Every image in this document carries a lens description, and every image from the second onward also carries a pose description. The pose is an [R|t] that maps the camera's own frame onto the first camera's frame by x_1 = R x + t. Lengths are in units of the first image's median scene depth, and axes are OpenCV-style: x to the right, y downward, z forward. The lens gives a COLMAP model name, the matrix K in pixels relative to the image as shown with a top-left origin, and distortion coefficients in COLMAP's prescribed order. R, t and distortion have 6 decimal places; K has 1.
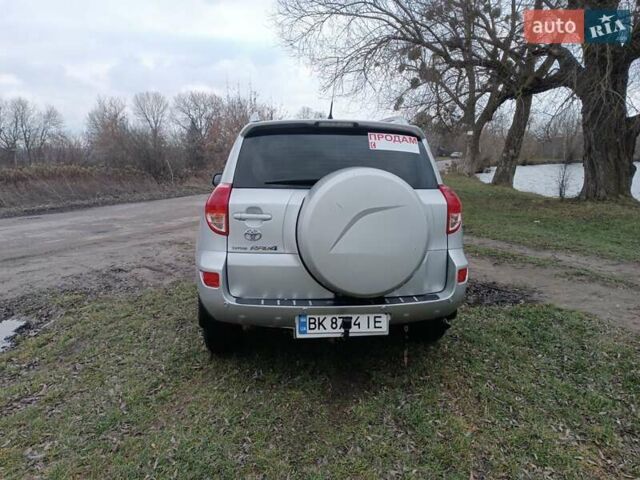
lens RADIAL K [[450.3, 0, 319.9], [0, 450.3, 240.3], [0, 0, 1]] dist [0.028652, -0.016264]
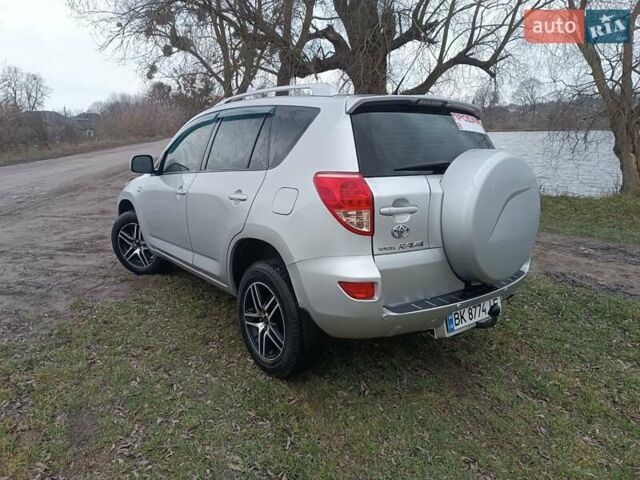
lens RADIAL K [[450.3, 0, 318.2], [0, 450.3, 240.2], [0, 0, 1]] dist [0.028652, -0.016264]
pose [[0.855934, -0.115419, 0.504040, -0.664155], [0.086841, 0.993011, 0.079919, -0.071818], [-0.509741, -0.024634, 0.859975, 0.317402]]
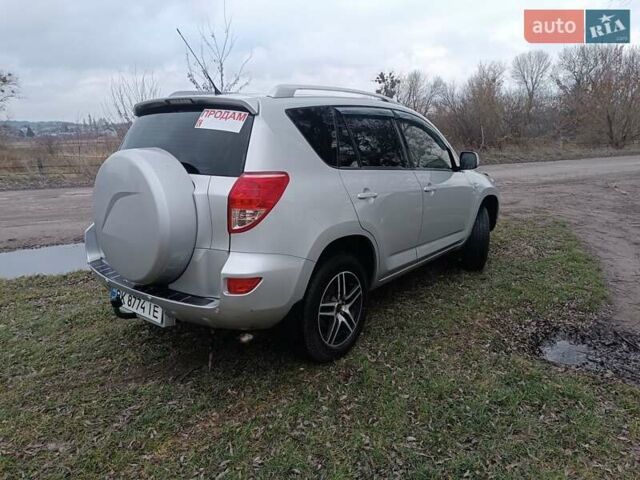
lens RADIAL K [[450.3, 0, 319.3], [0, 450.3, 239.5], [0, 0, 1]] dist [0.028652, -0.016264]
pose [[0.709551, 0.164746, -0.685124, 0.953987], [-0.114497, 0.986319, 0.118594, -0.117035], [0.695289, -0.005704, 0.718707, 0.520894]]
